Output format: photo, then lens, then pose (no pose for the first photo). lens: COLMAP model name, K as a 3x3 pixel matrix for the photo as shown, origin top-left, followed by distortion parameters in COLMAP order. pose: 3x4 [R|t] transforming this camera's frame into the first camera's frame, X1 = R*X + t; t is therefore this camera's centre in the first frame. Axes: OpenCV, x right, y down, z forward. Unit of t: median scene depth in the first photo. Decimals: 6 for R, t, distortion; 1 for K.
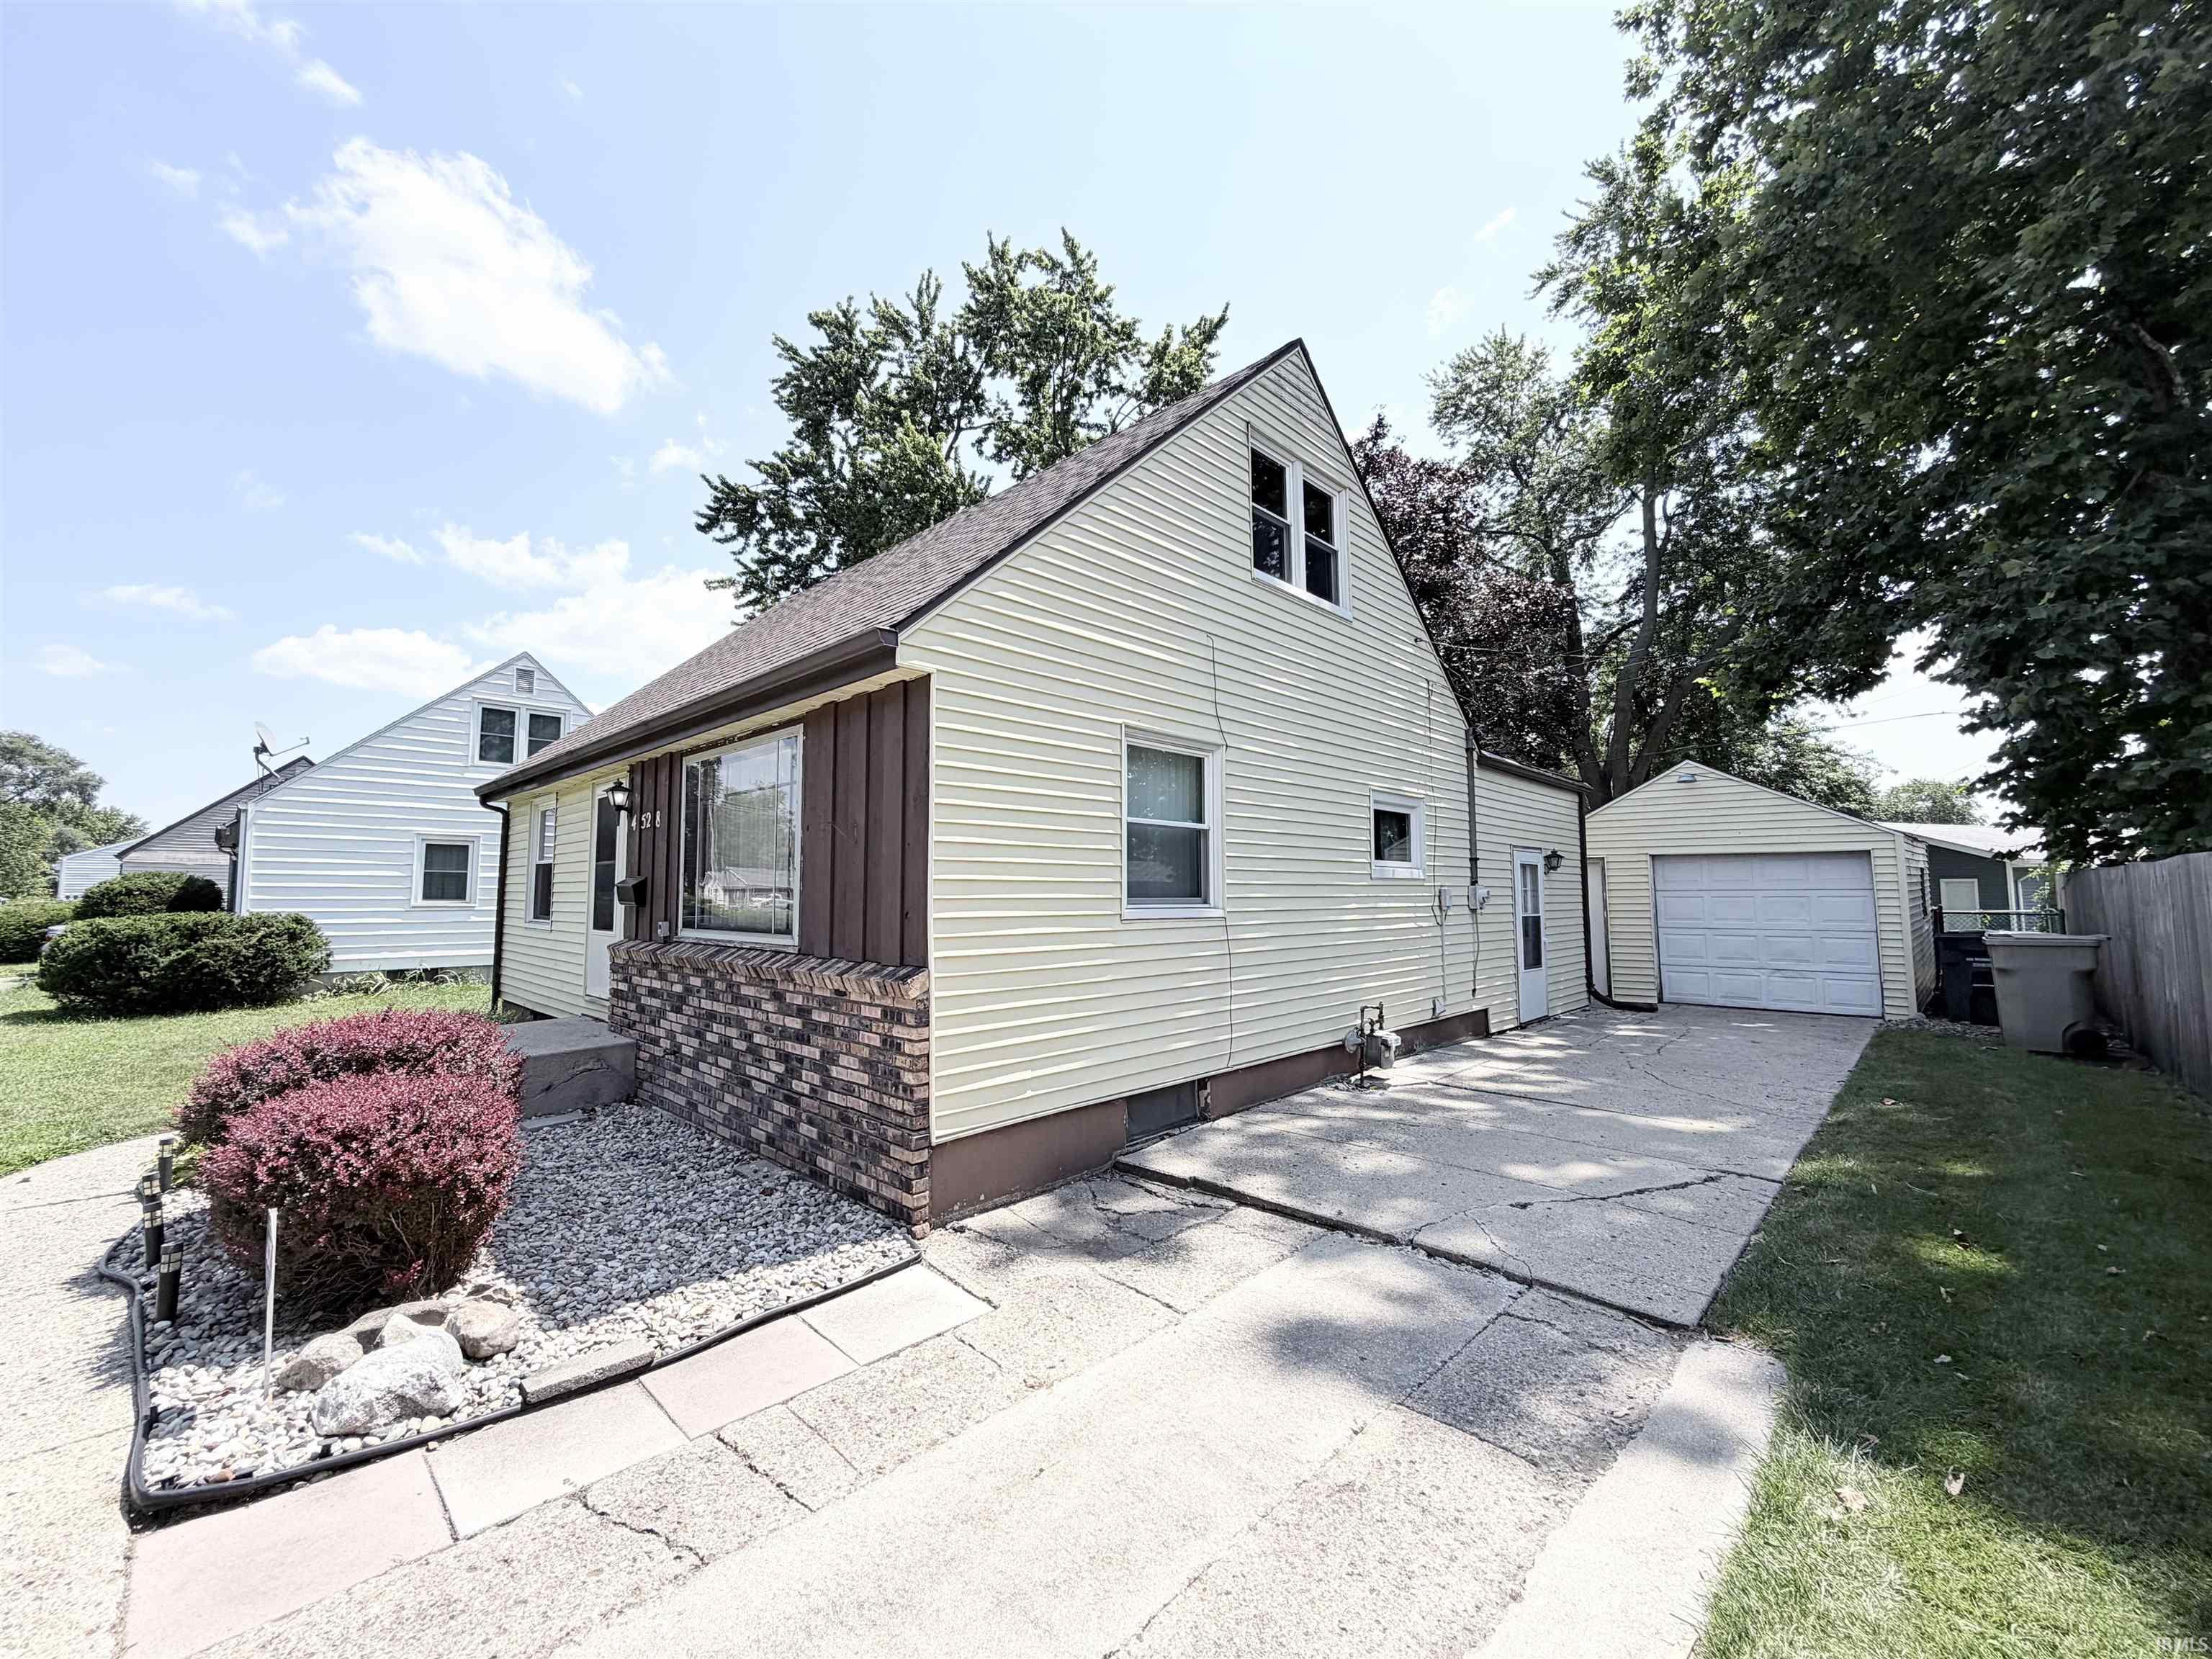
lens RADIAL K [[882.9, 0, 1109.8], [0, 882.9, 841.9], [0, 0, 1]] dist [-0.000144, 0.000419]
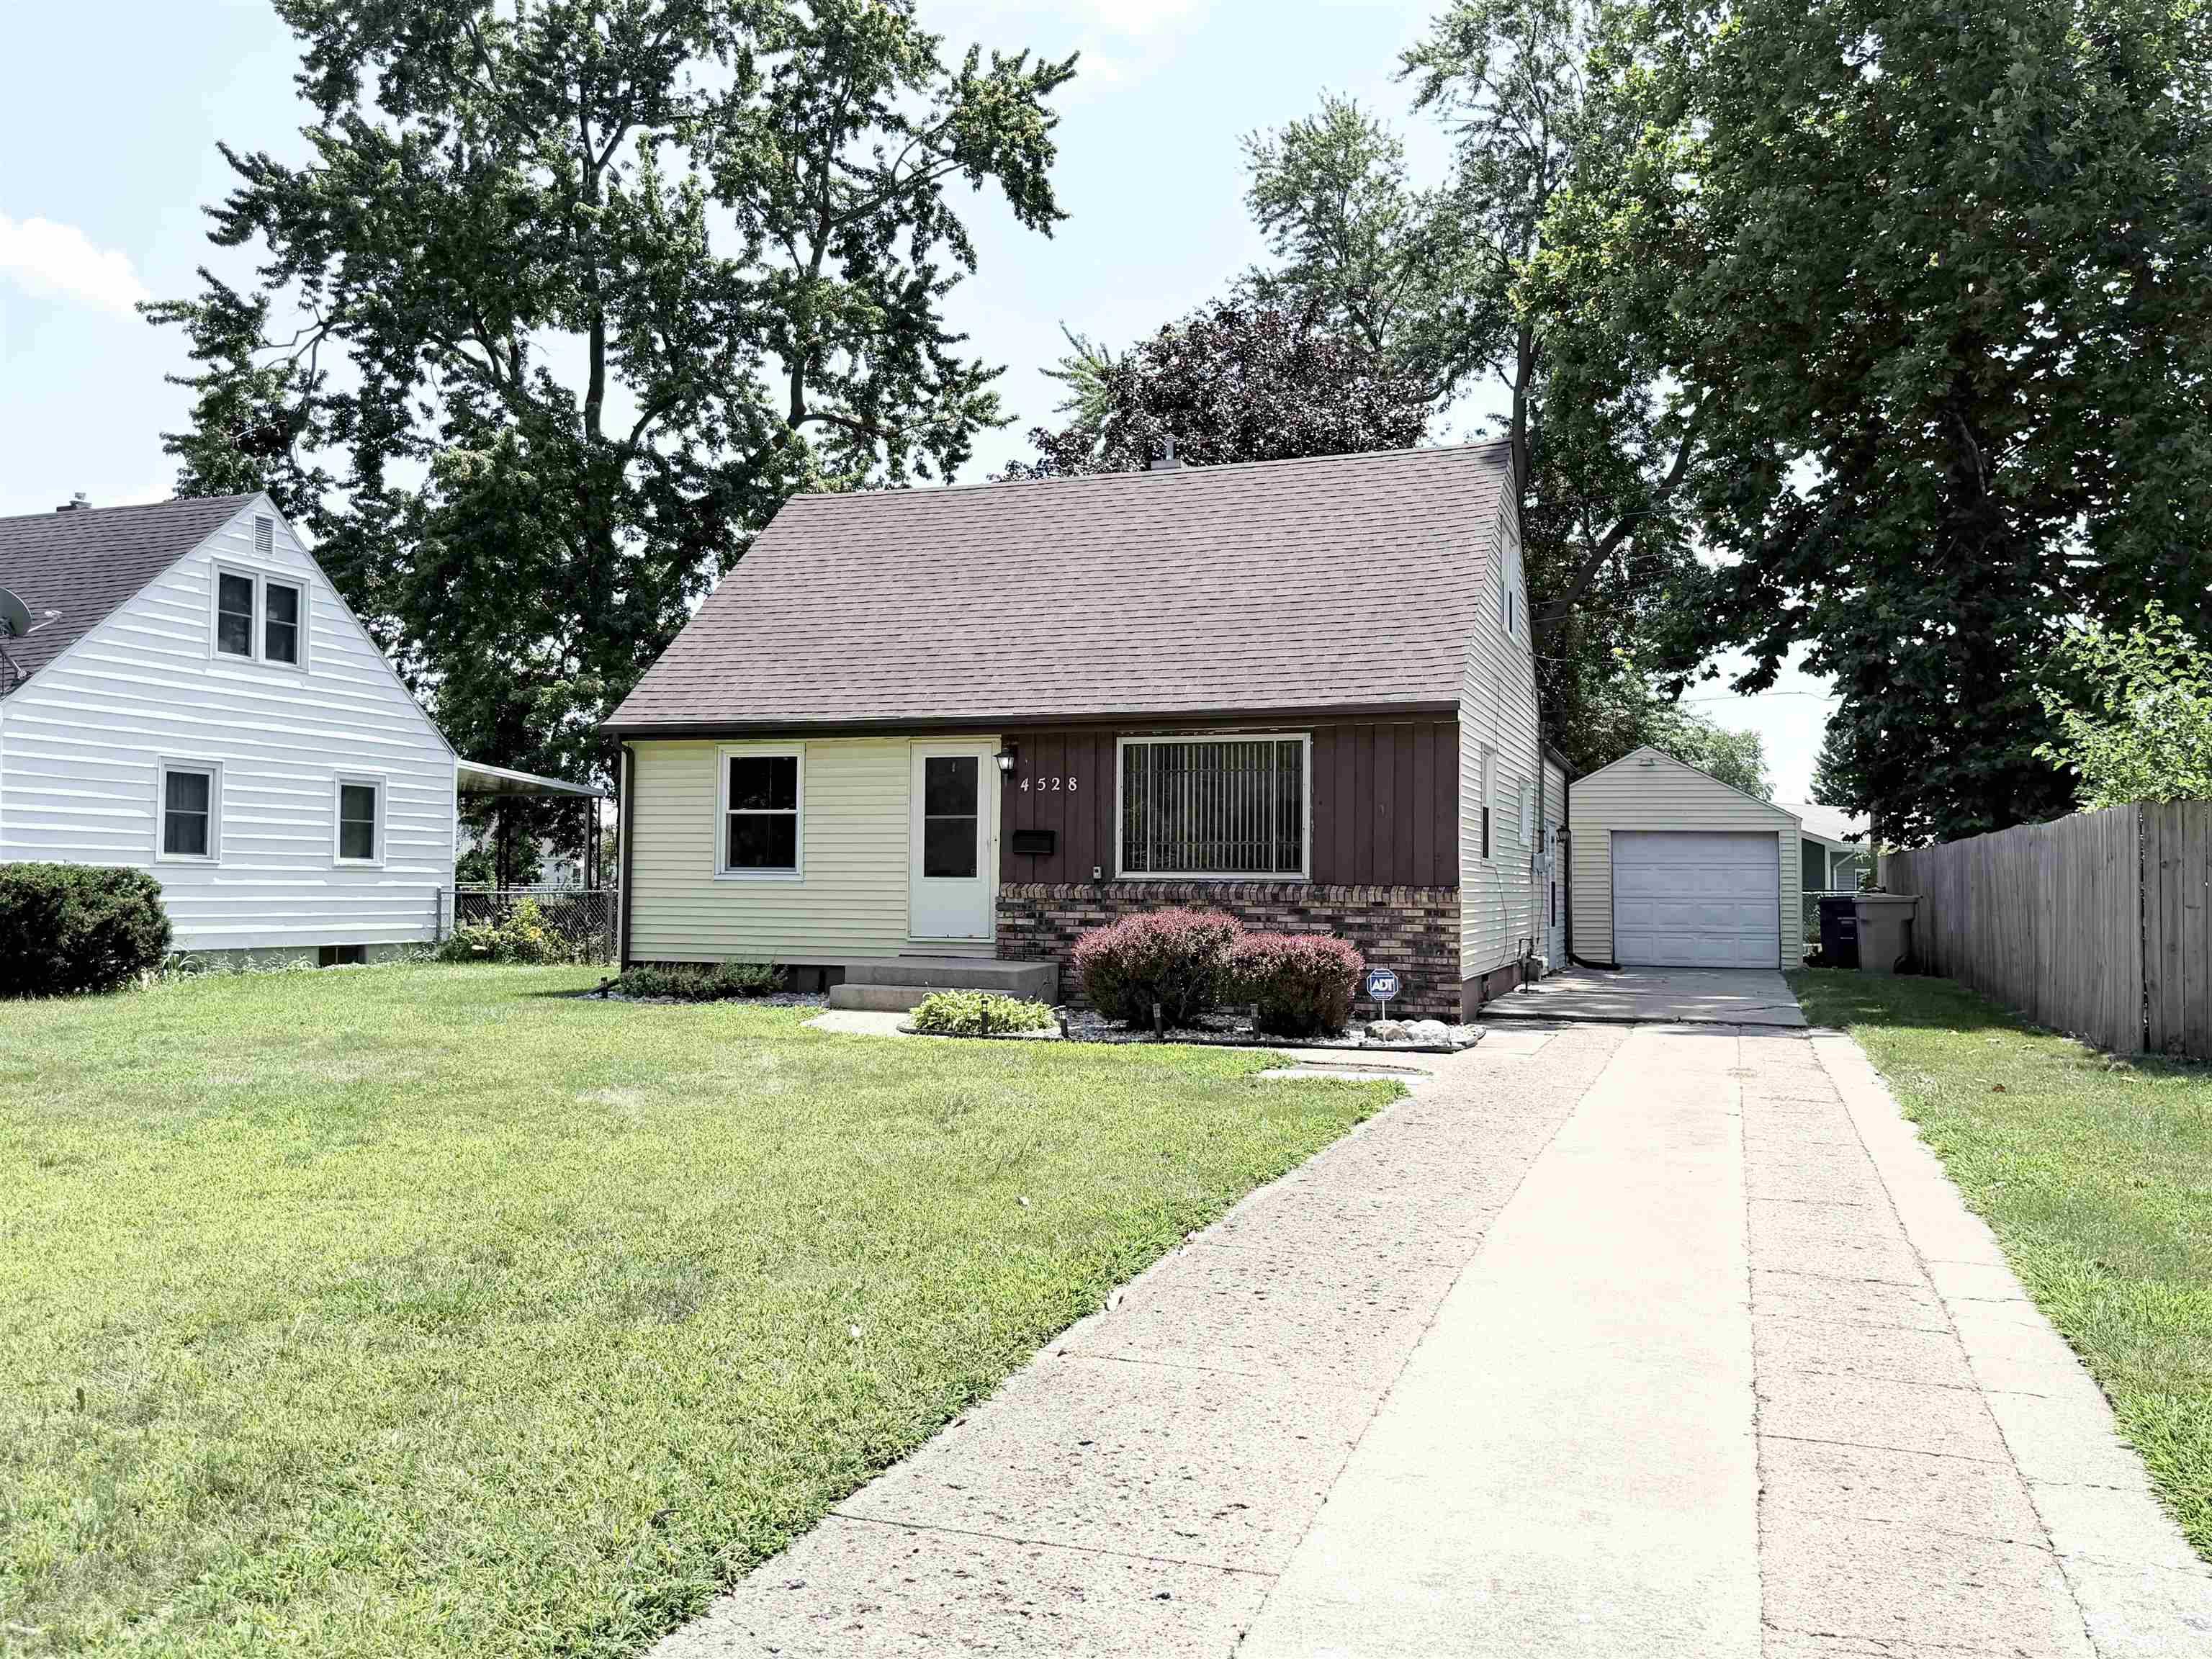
lens RADIAL K [[1757.1, 0, 1110.3], [0, 1757.1, 879.6], [0, 0, 1]] dist [0.067926, -0.071379]
pose [[0.907971, 0.011968, 0.418862, -1.159009], [-0.034730, 0.998302, 0.046762, -0.006600], [-0.417591, -0.057006, 0.906845, -0.964599]]
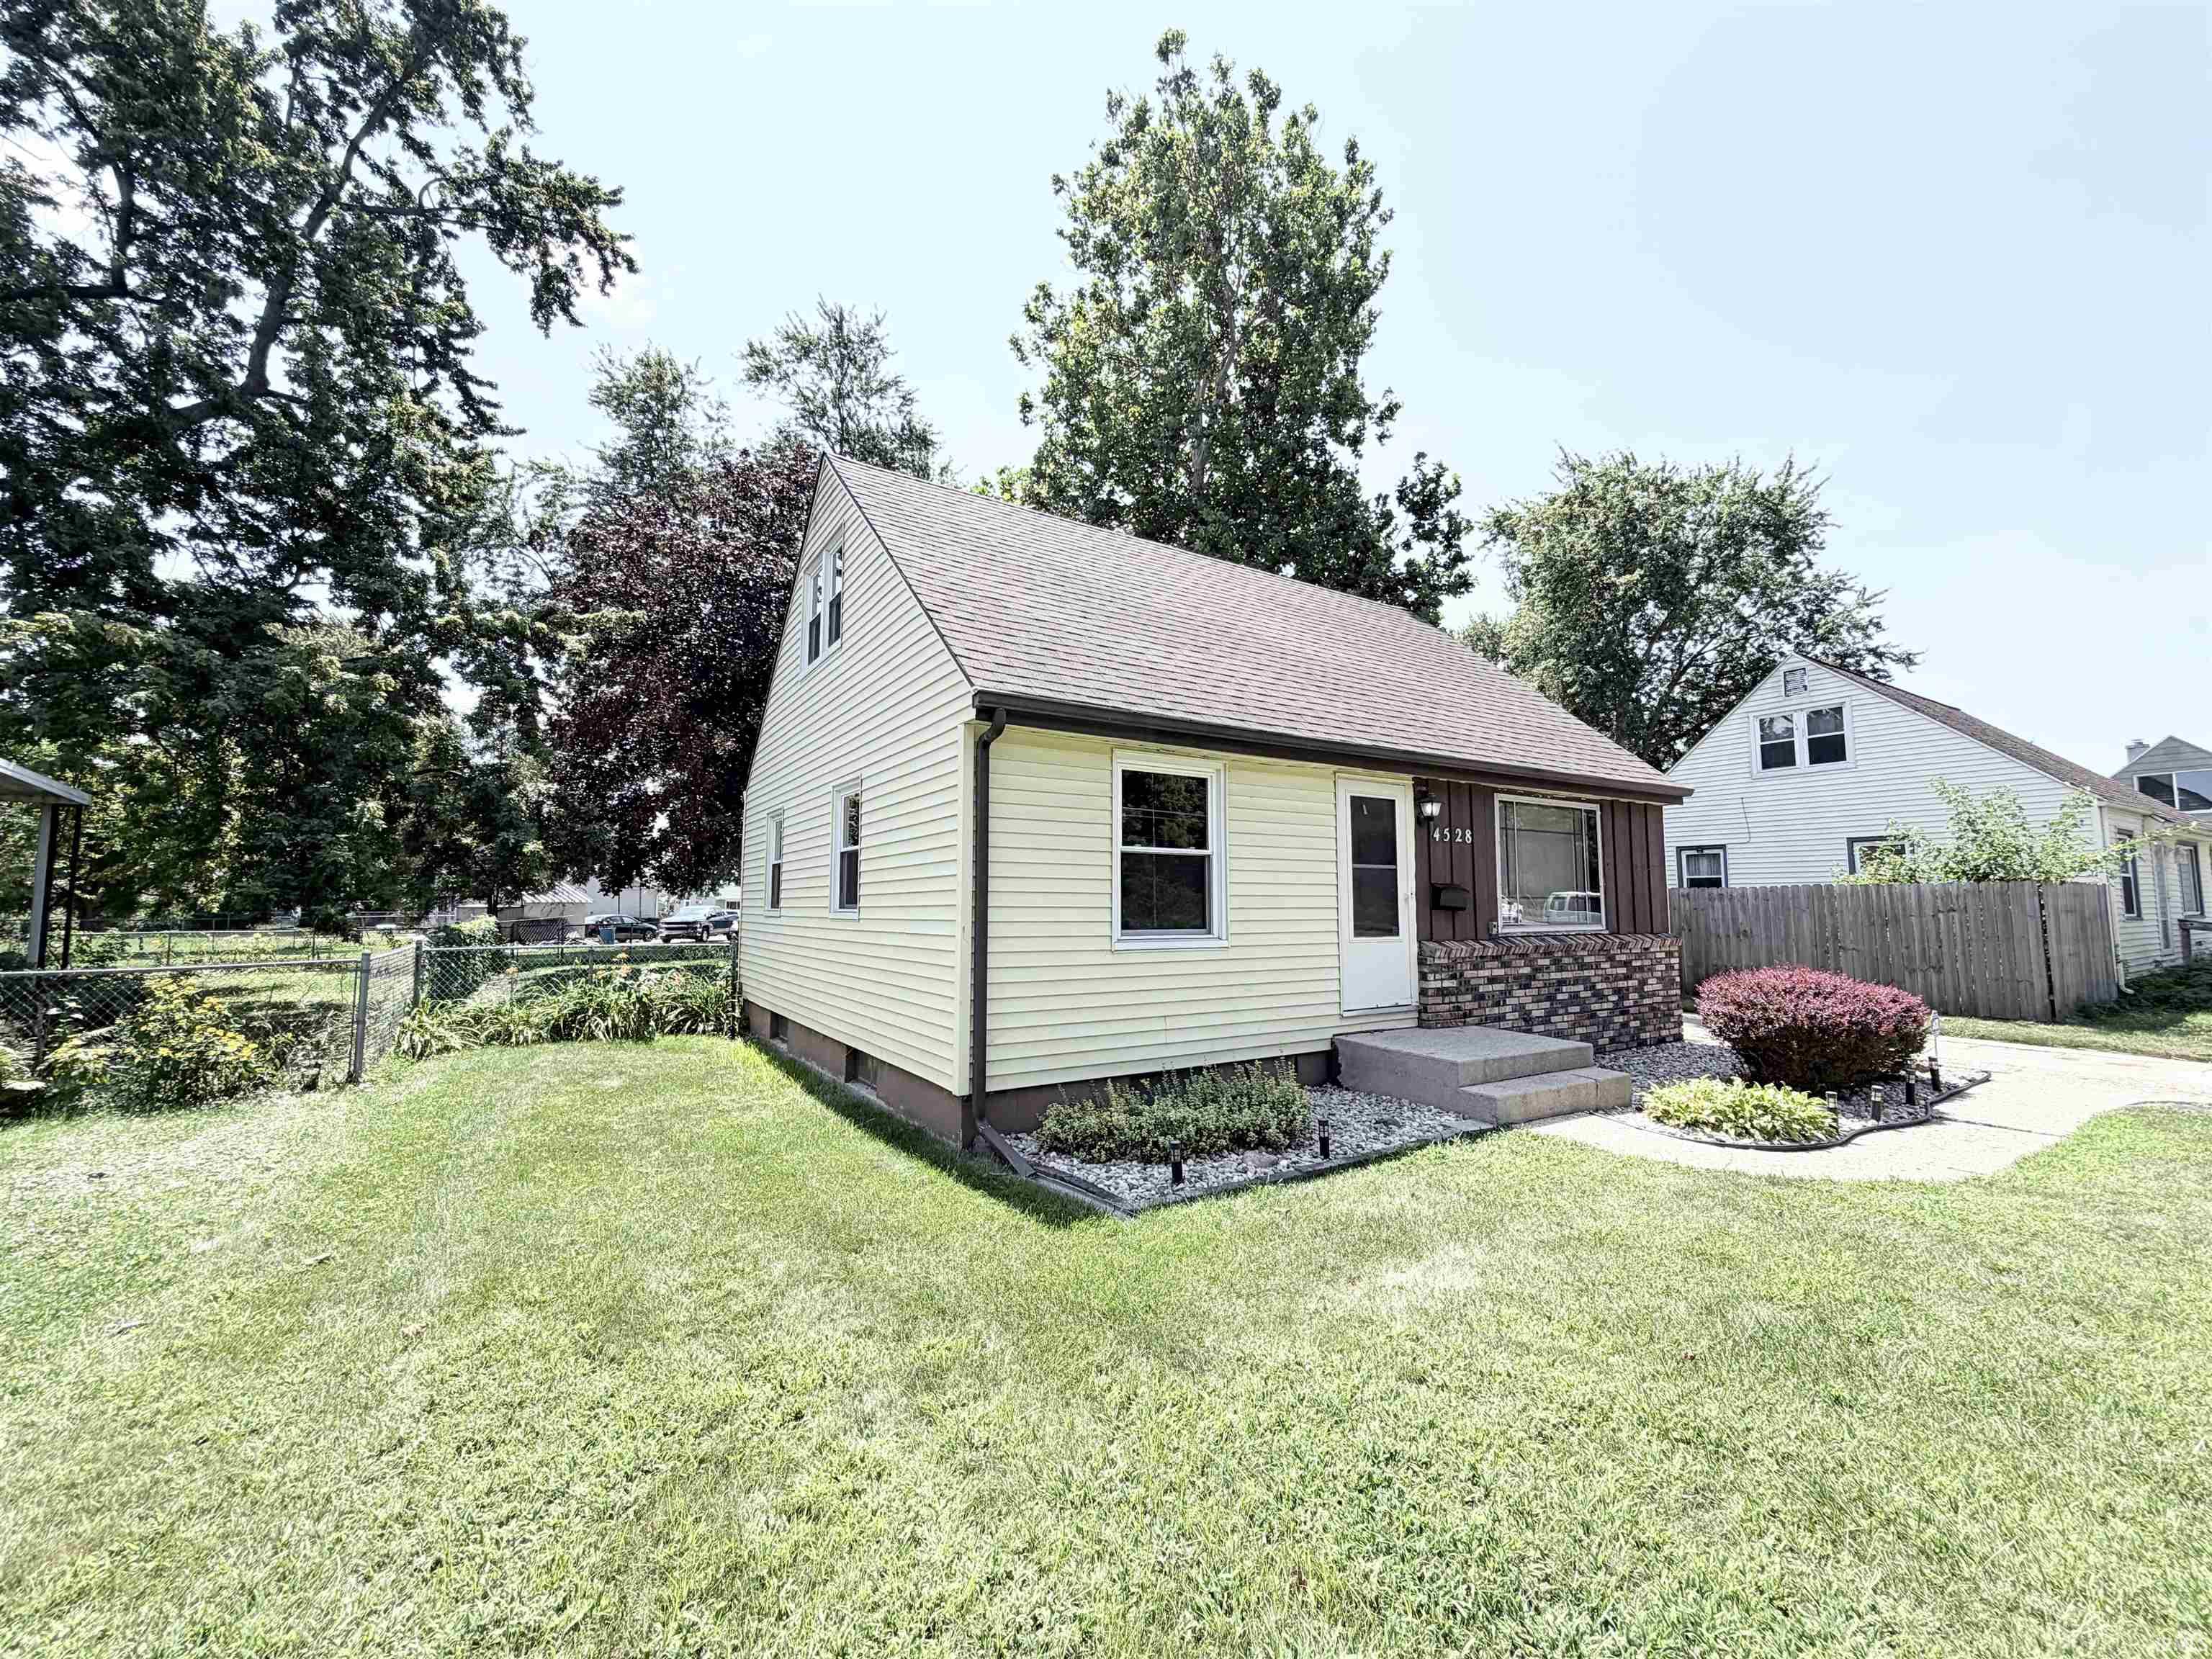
lens RADIAL K [[882.9, 0, 1094.8], [0, 882.9, 839.0], [0, 0, 1]] dist [-0.000144, 0.000419]
pose [[0.226959, 0.076184, 0.970920, -1.386127], [-0.056716, 0.996278, -0.064916, 0.065664], [-0.972251, -0.040333, 0.230435, 0.952026]]
